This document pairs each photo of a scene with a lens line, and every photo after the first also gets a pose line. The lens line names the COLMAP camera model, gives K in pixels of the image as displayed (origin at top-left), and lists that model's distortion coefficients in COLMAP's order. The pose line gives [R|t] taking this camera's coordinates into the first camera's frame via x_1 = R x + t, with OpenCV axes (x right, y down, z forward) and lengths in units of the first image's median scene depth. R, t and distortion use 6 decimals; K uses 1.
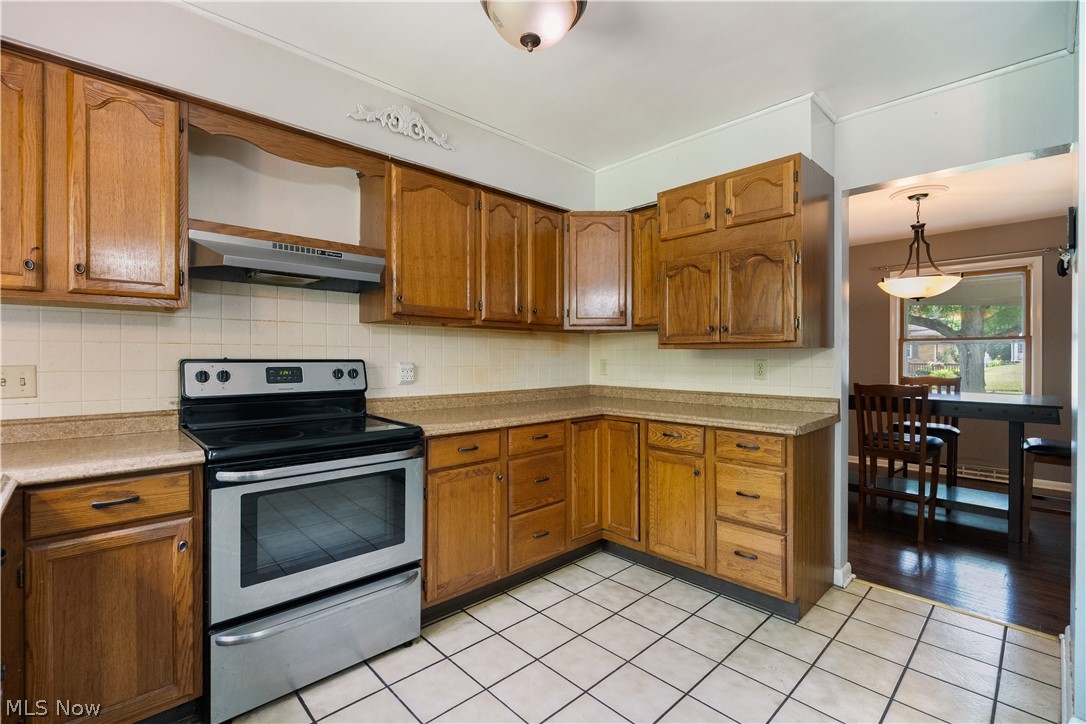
lens RADIAL K [[481.8, 0, 540.3], [0, 481.8, 357.2], [0, 0, 1]] dist [-0.008308, 0.000430]
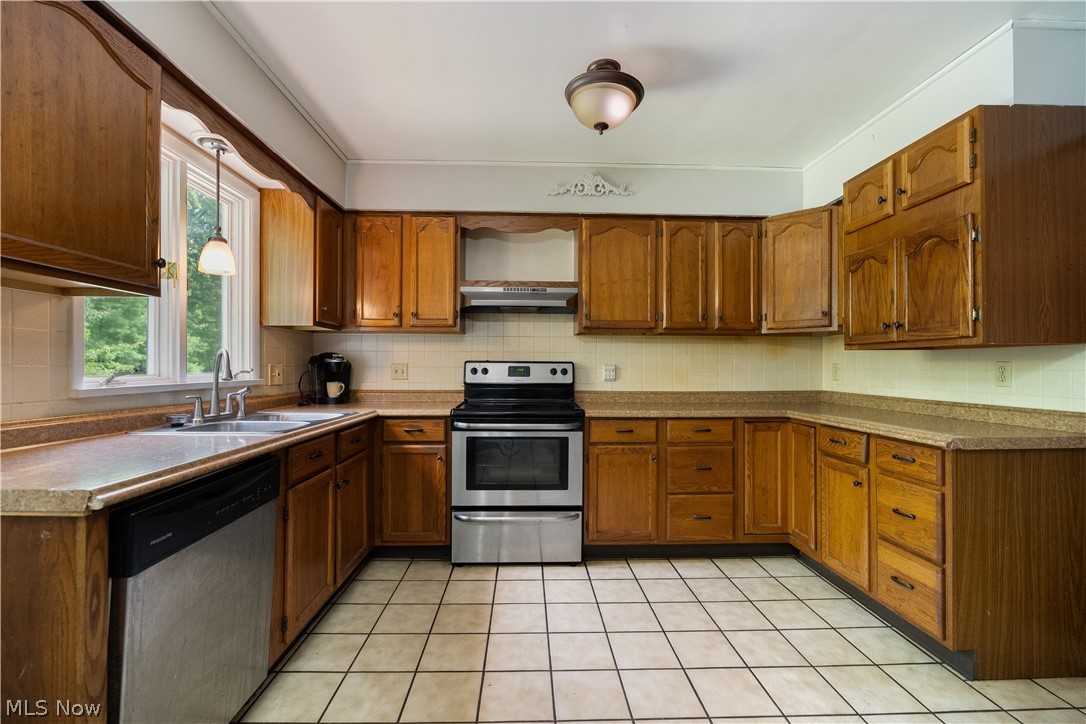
lens RADIAL K [[481.8, 0, 553.4], [0, 481.8, 362.7], [0, 0, 1]] dist [-0.008308, 0.000430]
pose [[0.753577, -0.002780, -0.657354, 0.523049], [-0.003440, 0.999961, -0.008172, 0.020125], [0.657351, 0.008420, 0.753538, -0.081902]]
